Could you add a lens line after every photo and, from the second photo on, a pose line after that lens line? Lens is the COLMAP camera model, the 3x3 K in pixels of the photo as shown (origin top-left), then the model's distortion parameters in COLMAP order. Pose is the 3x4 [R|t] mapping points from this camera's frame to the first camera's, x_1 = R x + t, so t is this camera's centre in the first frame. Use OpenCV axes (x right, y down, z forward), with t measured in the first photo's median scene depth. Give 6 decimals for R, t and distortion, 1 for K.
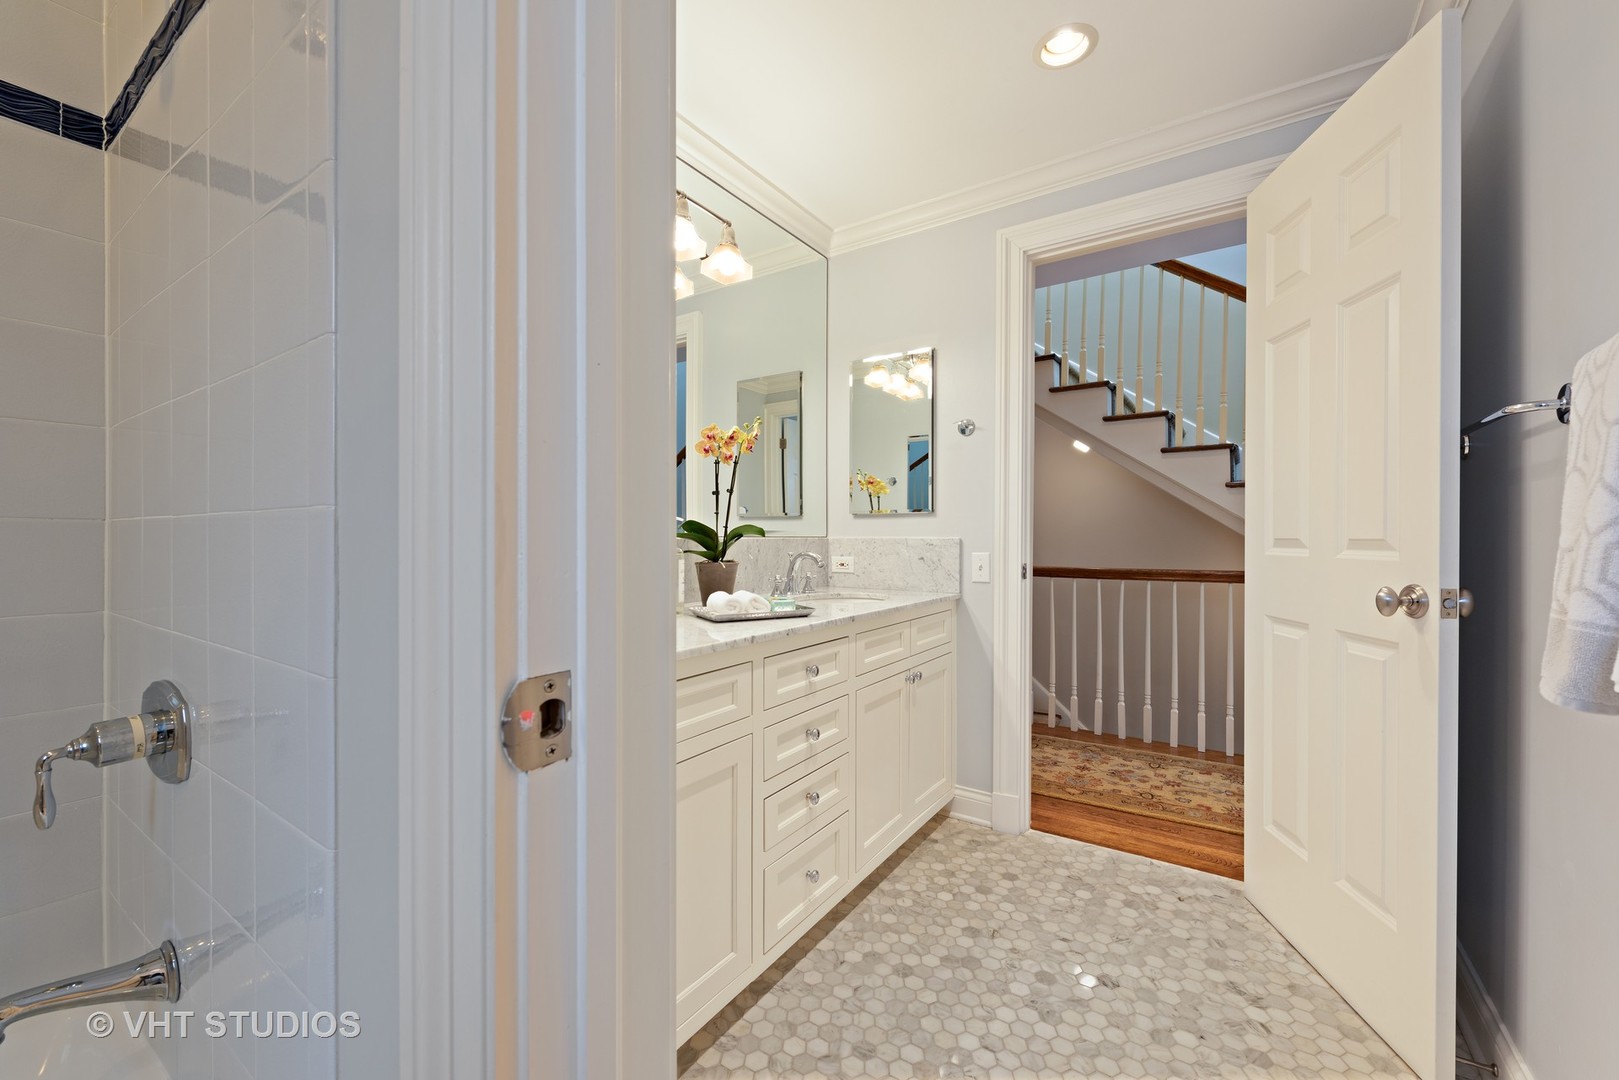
lens RADIAL K [[640.2, 0, 811.3], [0, 640.2, 538.5], [0, 0, 1]] dist [0.013439, -0.007401]
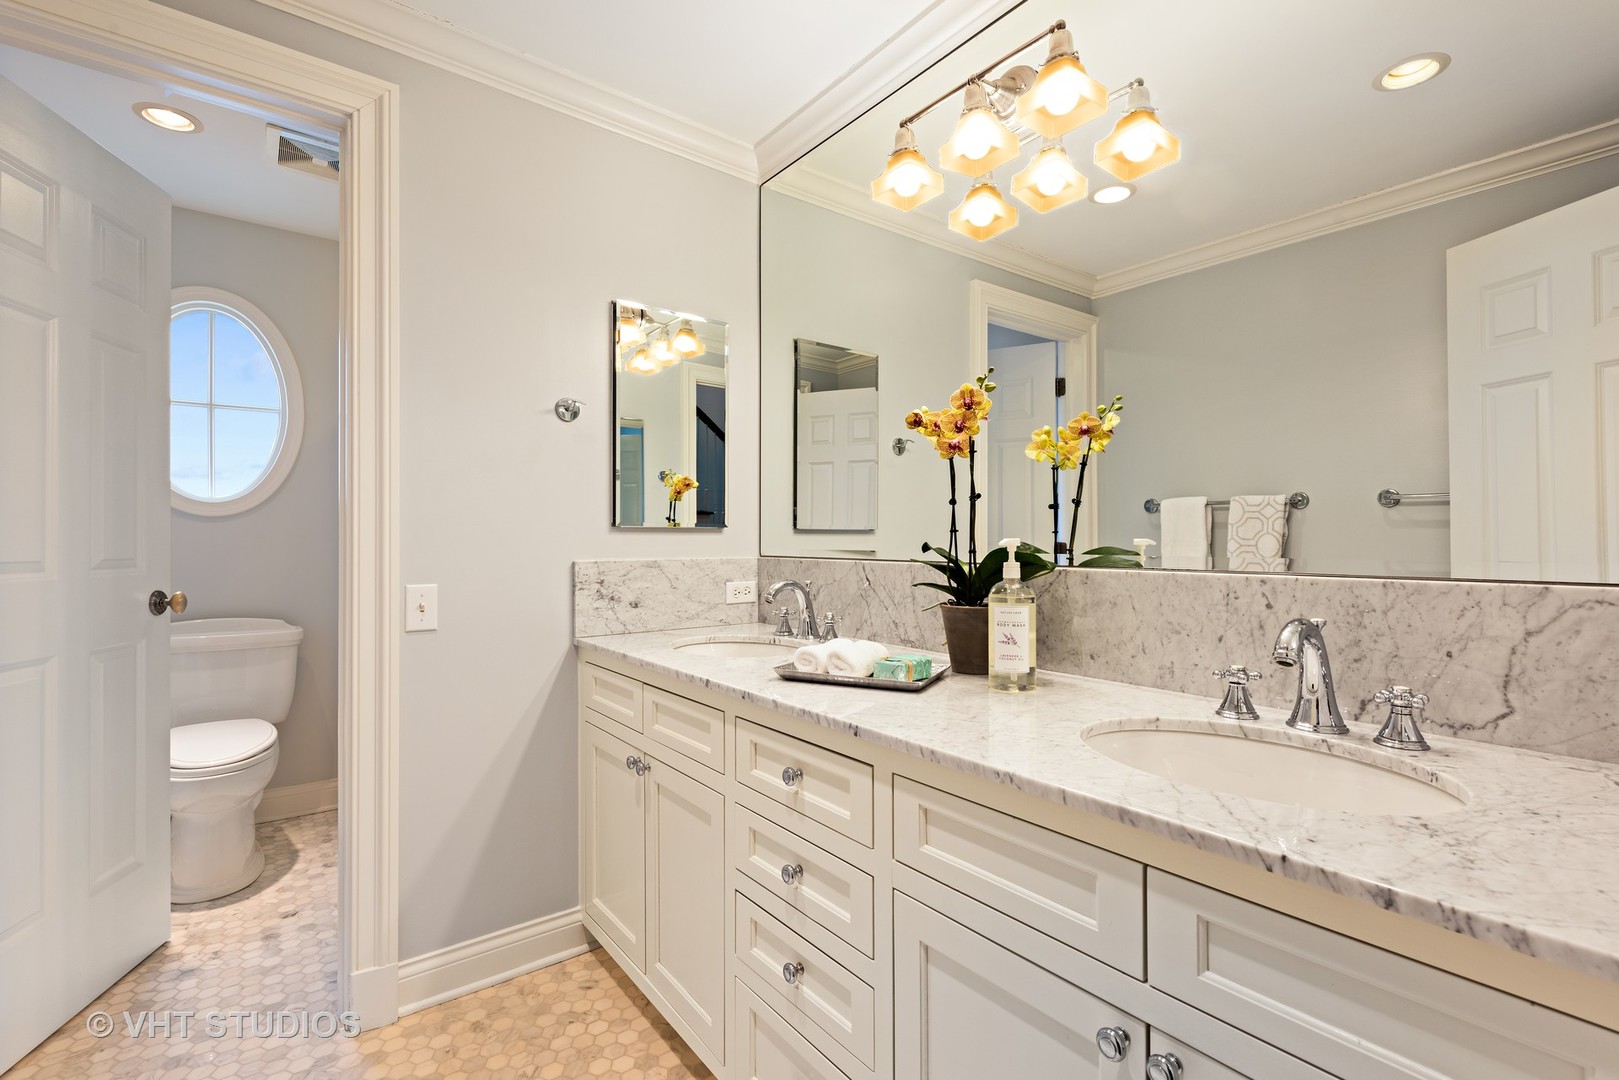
lens RADIAL K [[699.5, 0, 809.5], [0, 699.5, 540.0], [0, 0, 1]] dist [0.001617, -0.006157]
pose [[-0.311401, -0.003802, -0.950271, 0.694086], [-0.001817, 0.999993, -0.003406, -0.031875], [0.950277, 0.000666, -0.311406, 1.276565]]
